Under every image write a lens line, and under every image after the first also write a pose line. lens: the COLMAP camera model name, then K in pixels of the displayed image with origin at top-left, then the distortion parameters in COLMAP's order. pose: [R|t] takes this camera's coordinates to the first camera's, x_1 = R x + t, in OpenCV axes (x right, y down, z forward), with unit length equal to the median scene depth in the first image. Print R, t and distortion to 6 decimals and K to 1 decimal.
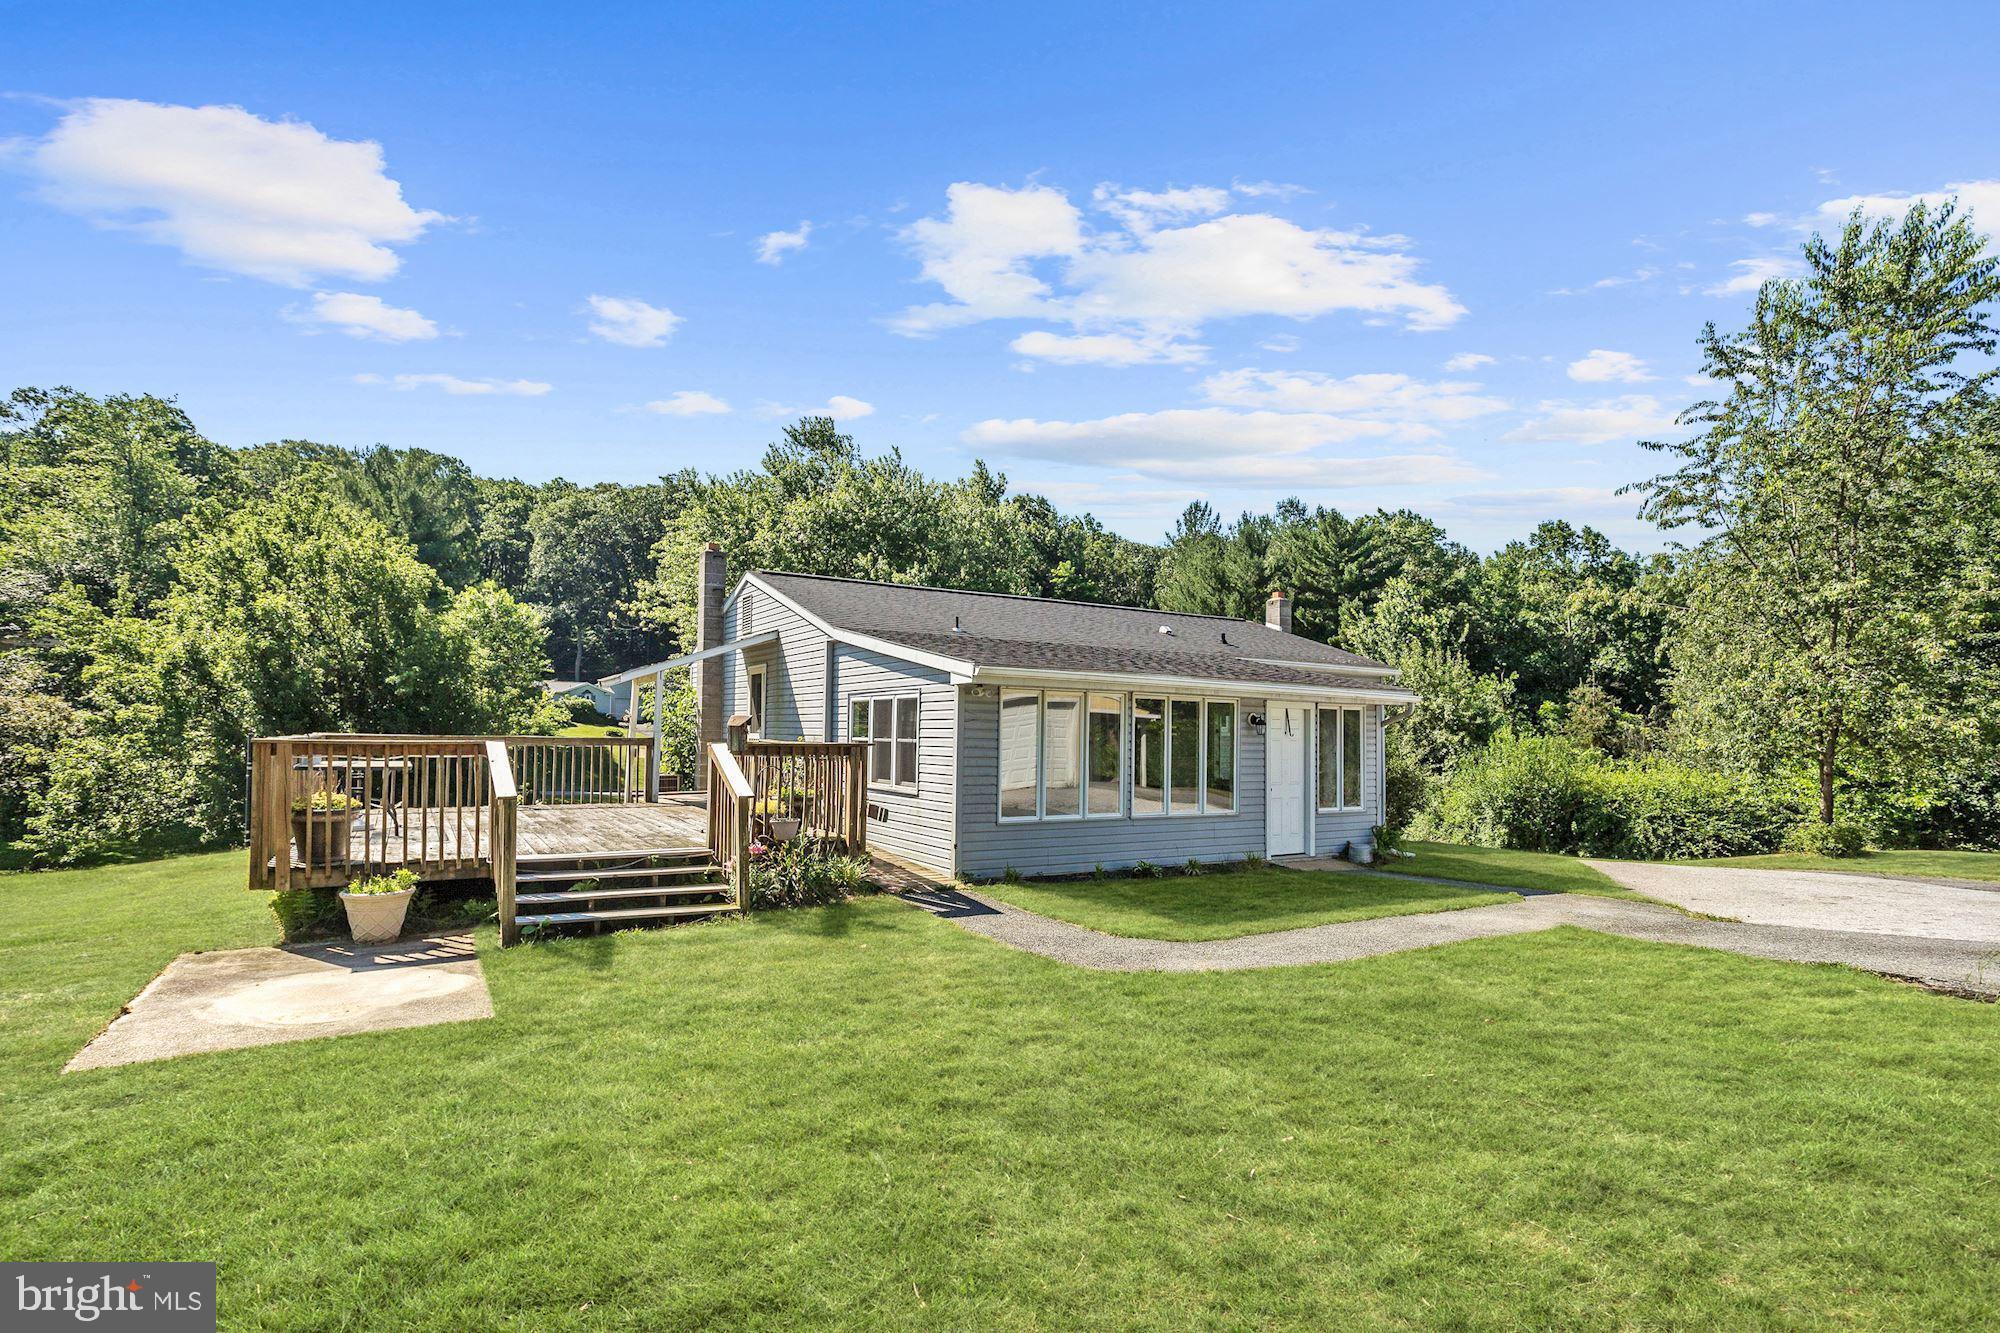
lens RADIAL K [[968.8, 0, 986.1], [0, 968.8, 663.9], [0, 0, 1]] dist [-0.060875, 0.034088]
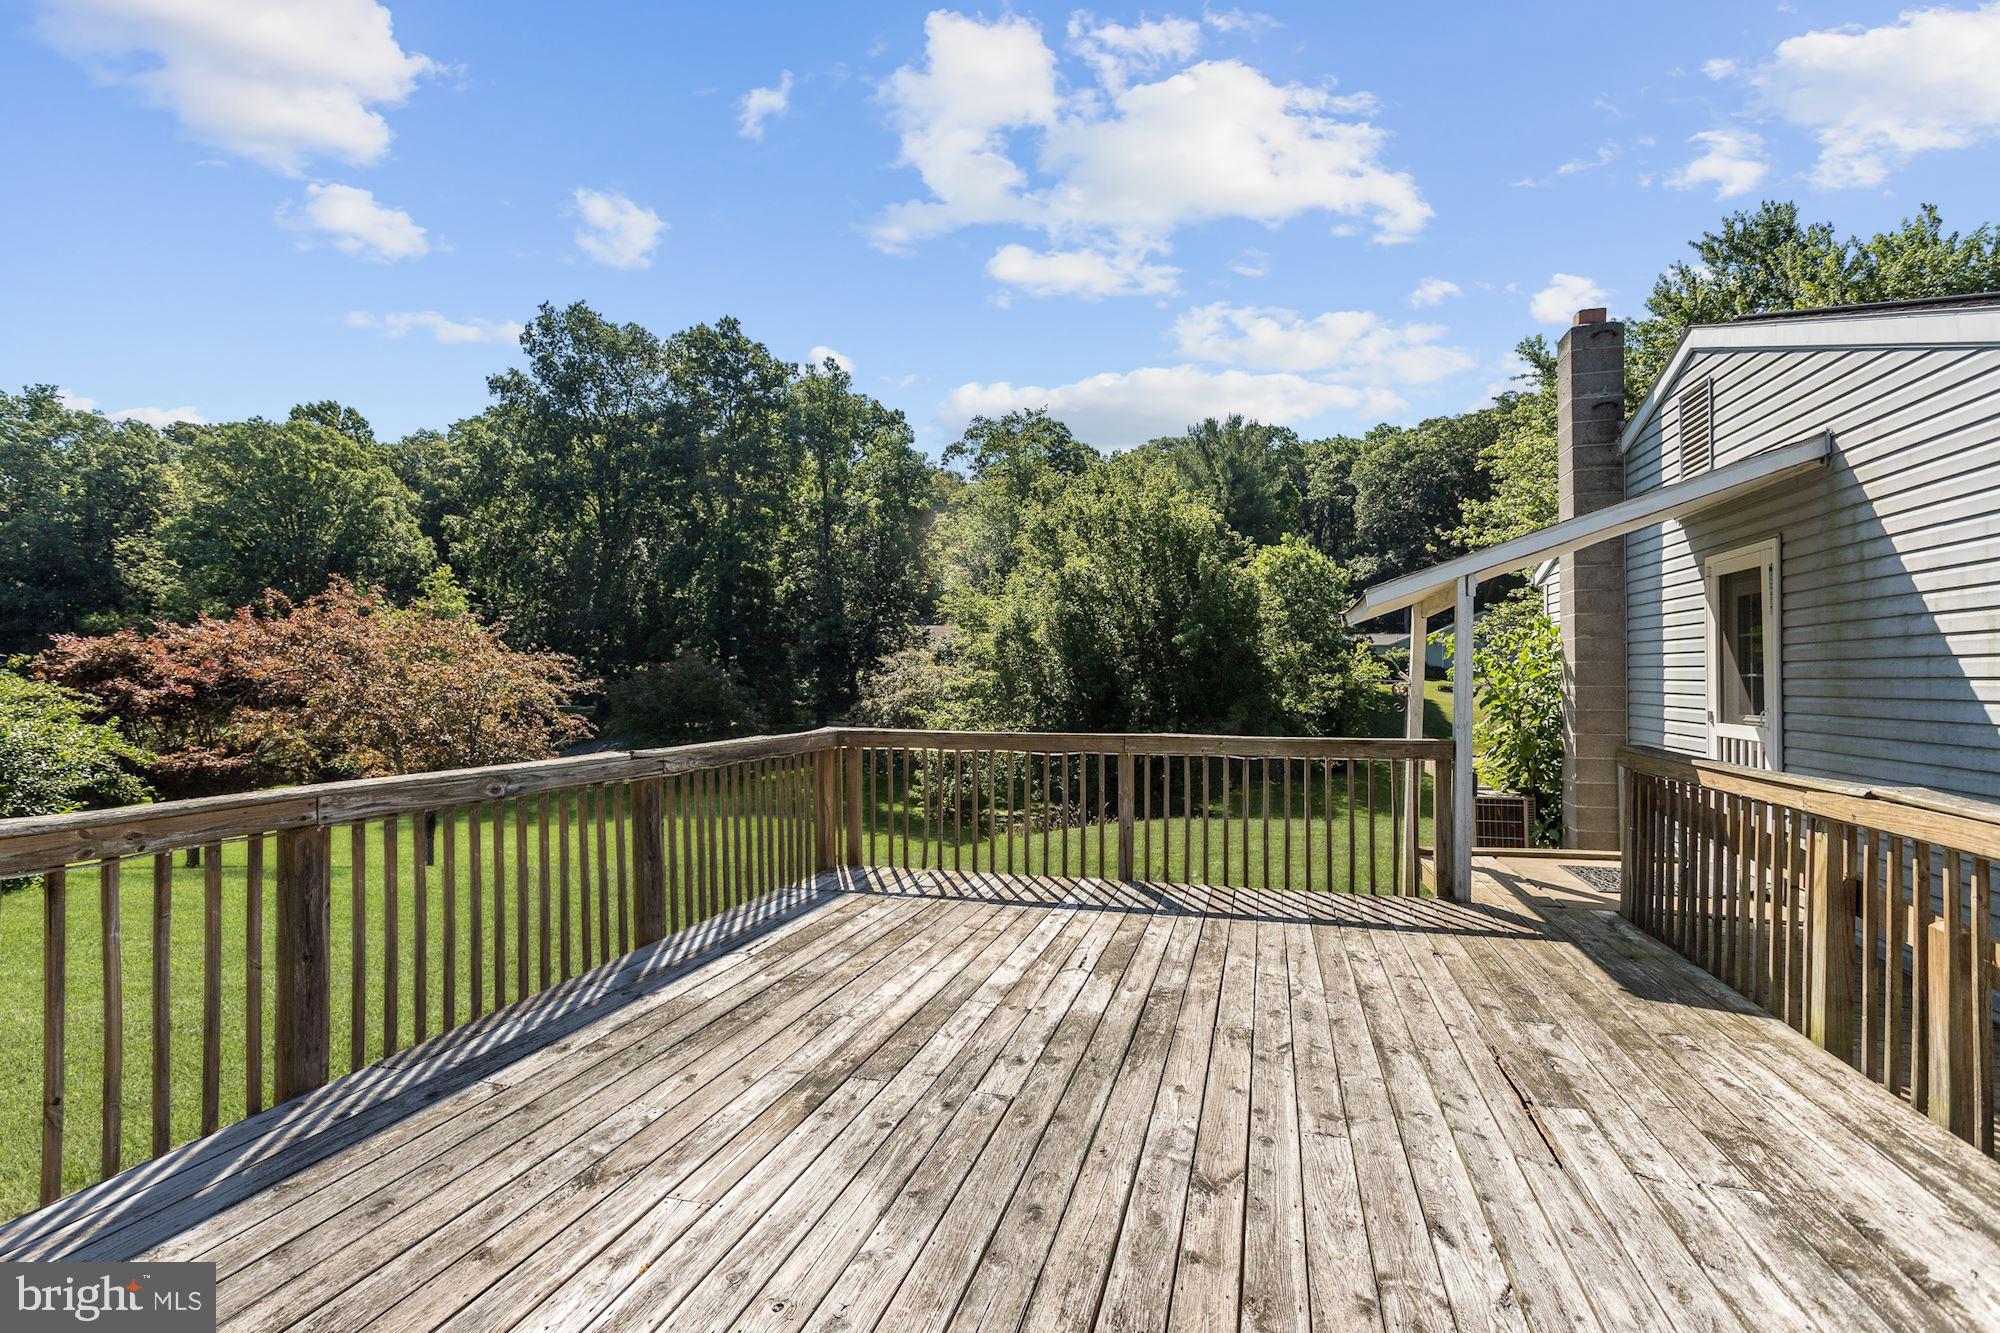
lens RADIAL K [[968.8, 0, 986.1], [0, 968.8, 663.9], [0, 0, 1]] dist [-0.060875, 0.034088]
pose [[0.677671, -0.018782, -0.735125, -0.068535], [0.052049, 0.998392, 0.022472, 0.009157], [0.733521, -0.053491, 0.677559, 0.221219]]
